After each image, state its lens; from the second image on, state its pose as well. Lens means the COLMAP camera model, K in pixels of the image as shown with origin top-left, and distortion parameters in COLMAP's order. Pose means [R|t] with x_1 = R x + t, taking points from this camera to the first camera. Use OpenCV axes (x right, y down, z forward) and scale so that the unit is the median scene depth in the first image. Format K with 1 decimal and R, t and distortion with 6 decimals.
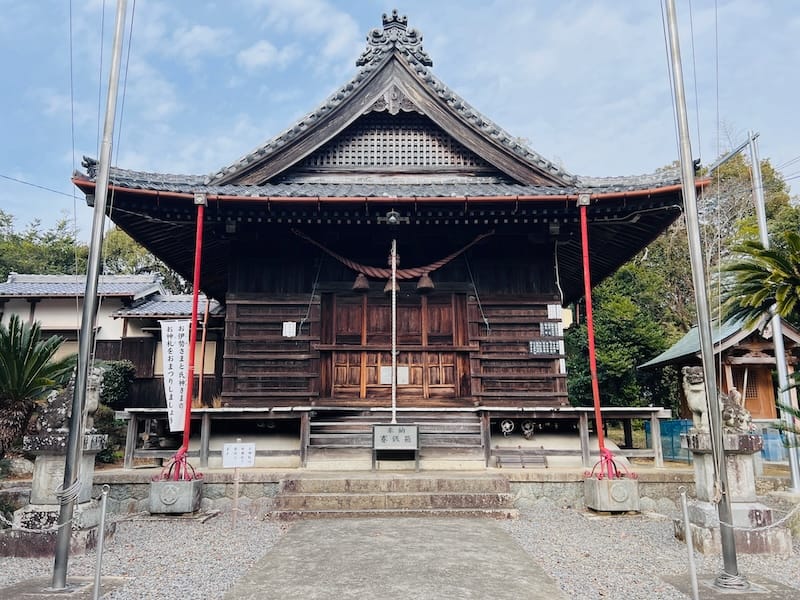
lens RADIAL K [[590.7, 0, 395.0], [0, 590.7, 300.4], [0, 0, 1]] dist [0.077173, -0.002985]
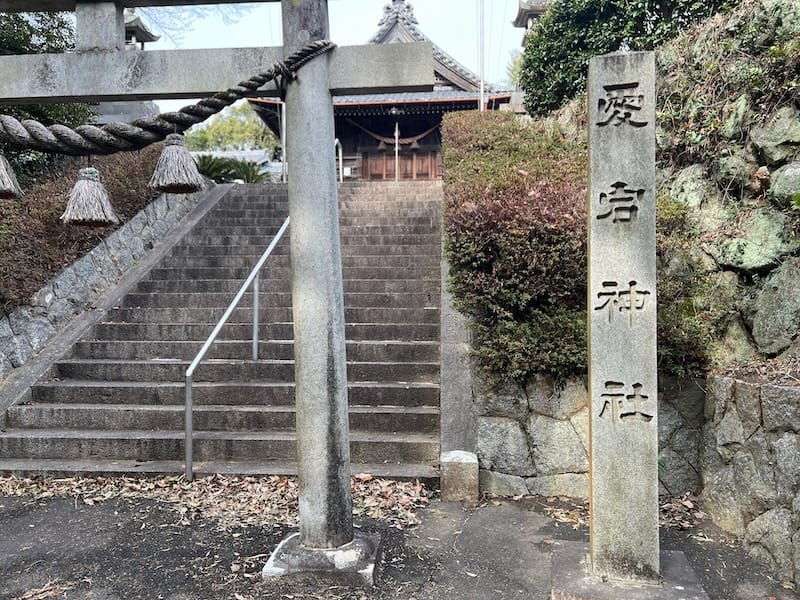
lens RADIAL K [[590.7, 0, 395.0], [0, 590.7, 300.4], [0, 0, 1]] dist [0.077173, -0.002985]
pose [[0.995410, 0.002095, -0.095681, 0.174969], [0.015099, 0.983803, 0.178617, 0.121946], [0.094505, -0.179242, 0.979255, -1.018973]]
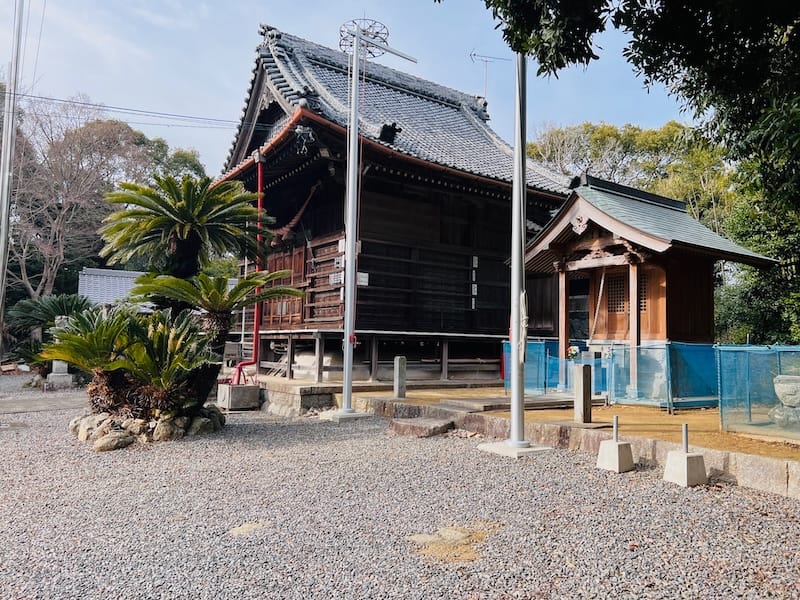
lens RADIAL K [[590.7, 0, 395.0], [0, 590.7, 300.4], [0, 0, 1]] dist [0.077173, -0.002985]
pose [[0.550983, -0.049826, -0.833028, 1.110366], [0.151249, 0.987646, 0.040966, 0.080710], [0.820696, -0.148566, 0.551712, 0.410576]]
